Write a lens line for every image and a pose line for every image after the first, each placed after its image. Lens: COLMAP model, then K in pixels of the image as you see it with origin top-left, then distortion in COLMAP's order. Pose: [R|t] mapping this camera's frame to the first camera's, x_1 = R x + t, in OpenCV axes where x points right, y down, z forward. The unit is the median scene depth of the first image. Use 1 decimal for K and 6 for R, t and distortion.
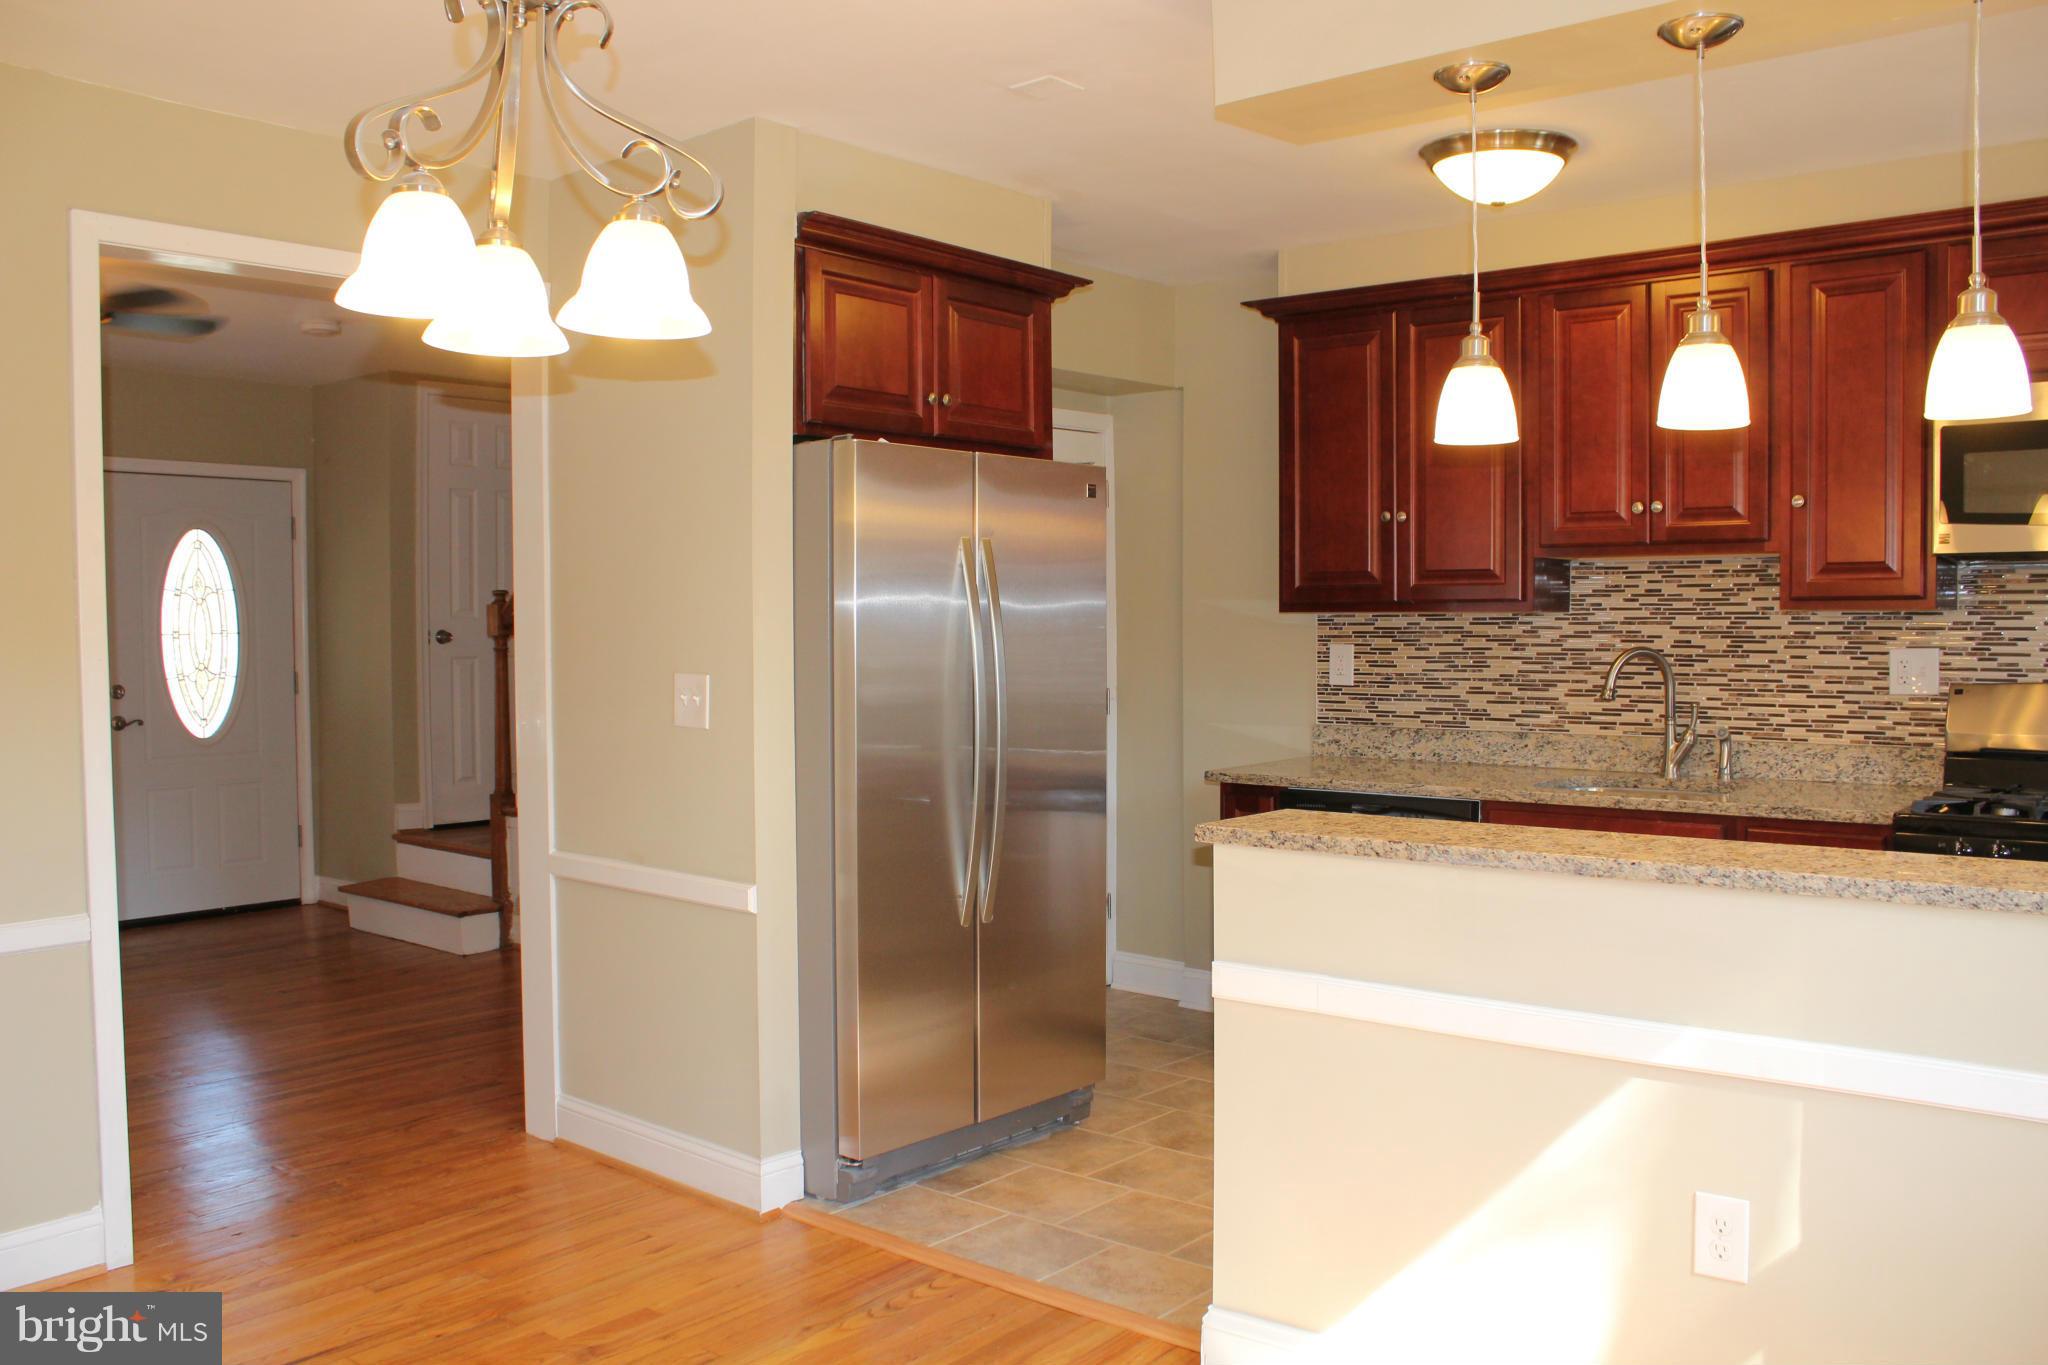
lens RADIAL K [[1696.4, 0, 1034.5], [0, 1696.4, 683.5], [0, 0, 1]] dist [-0.169915, 0.148448]
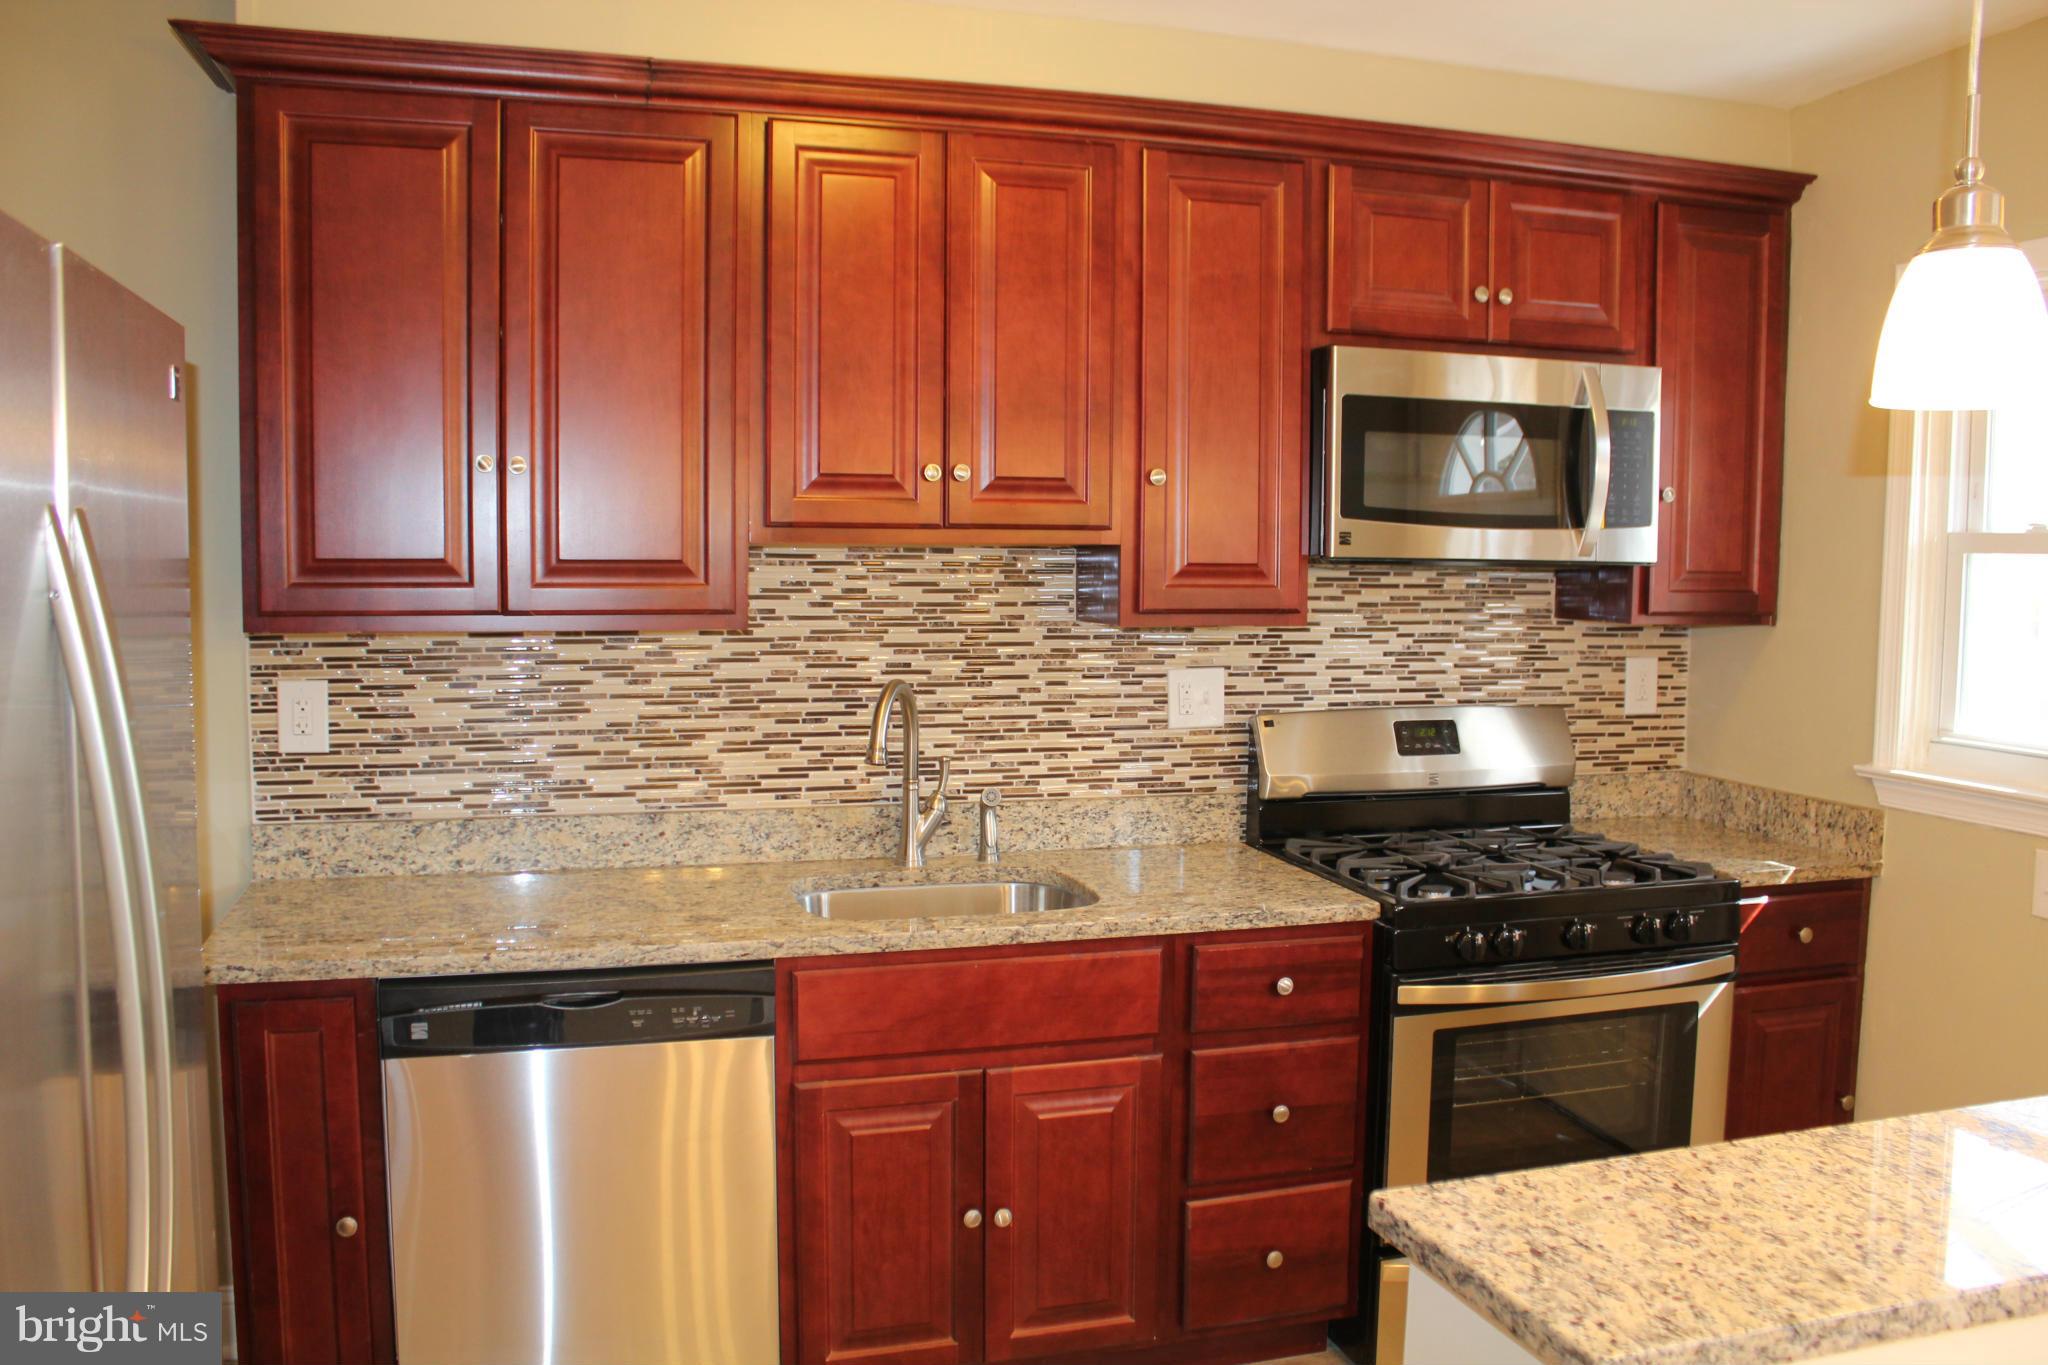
lens RADIAL K [[1696.4, 0, 1034.5], [0, 1696.4, 683.5], [0, 0, 1]] dist [-0.169915, 0.148448]
pose [[0.543755, -0.057113, 0.837298, -0.168034], [0.018486, 0.998255, 0.056087, -0.055622], [-0.839040, -0.015020, 0.543862, 0.563612]]
